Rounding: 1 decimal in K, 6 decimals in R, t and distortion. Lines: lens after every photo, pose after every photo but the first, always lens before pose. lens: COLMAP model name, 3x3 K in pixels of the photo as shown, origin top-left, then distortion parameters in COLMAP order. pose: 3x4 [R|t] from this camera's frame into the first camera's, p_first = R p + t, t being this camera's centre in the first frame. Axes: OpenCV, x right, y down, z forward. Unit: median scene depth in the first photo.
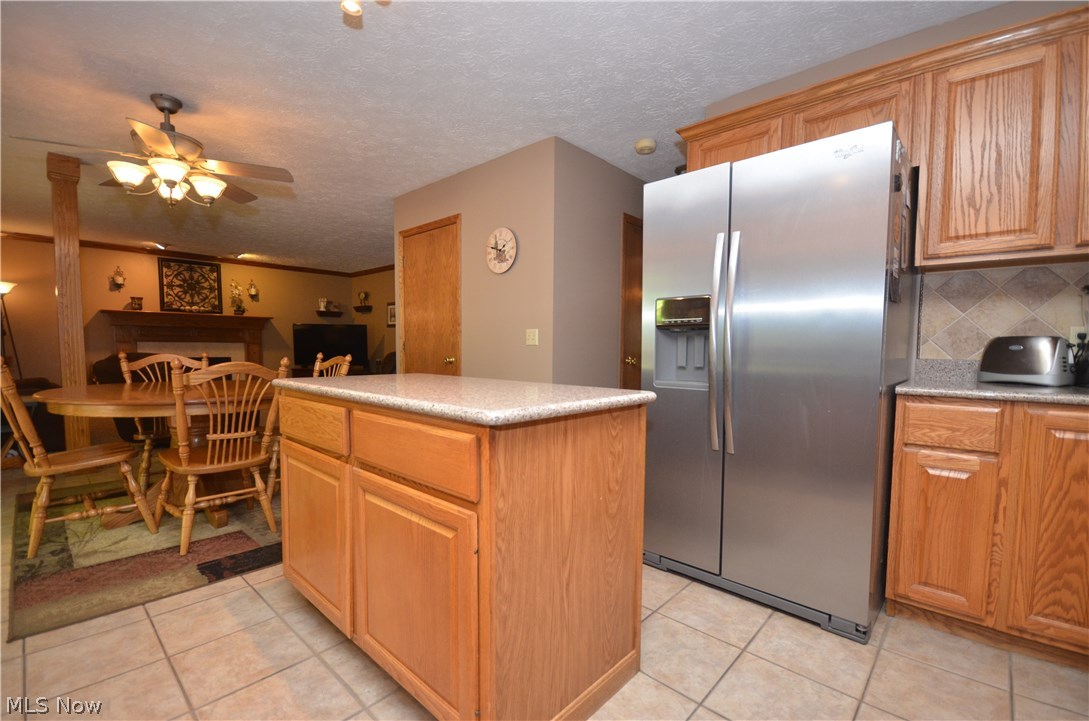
lens RADIAL K [[470.5, 0, 544.6], [0, 470.5, 379.7], [0, 0, 1]] dist [0.000722, -0.011733]
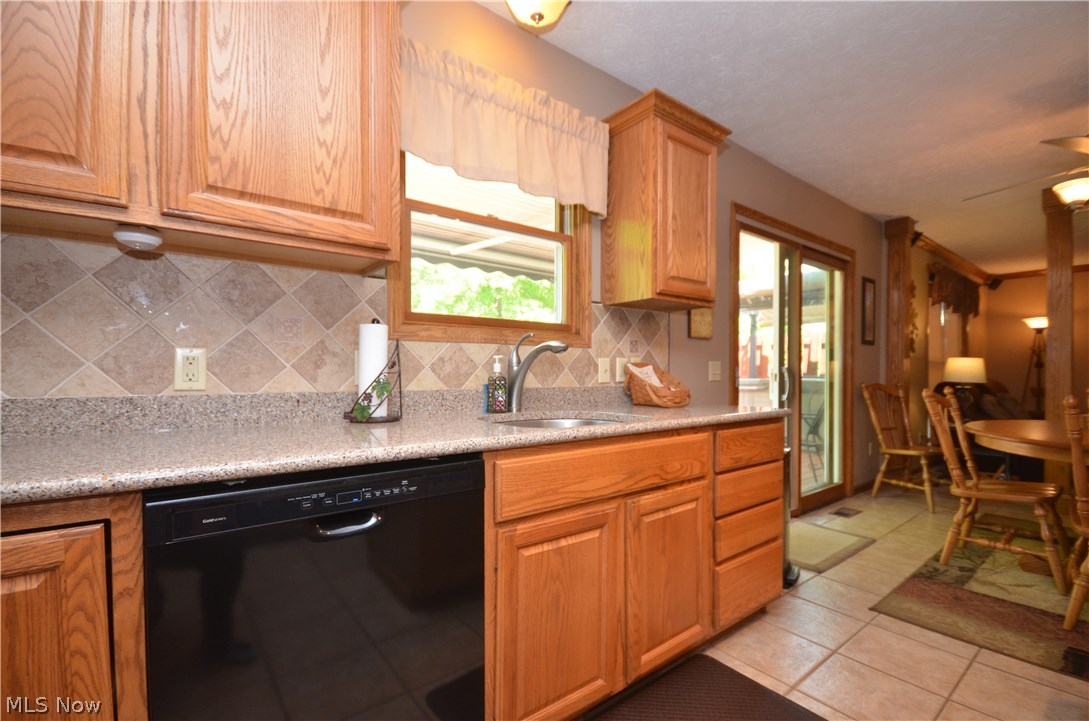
lens RADIAL K [[470.5, 0, 544.6], [0, 470.5, 379.7], [0, 0, 1]] dist [0.000722, -0.011733]
pose [[-0.179466, 0.003857, -0.983757, 0.125014], [-0.066321, 0.997670, 0.016010, -0.015156], [0.981526, 0.068117, -0.178792, 0.120554]]
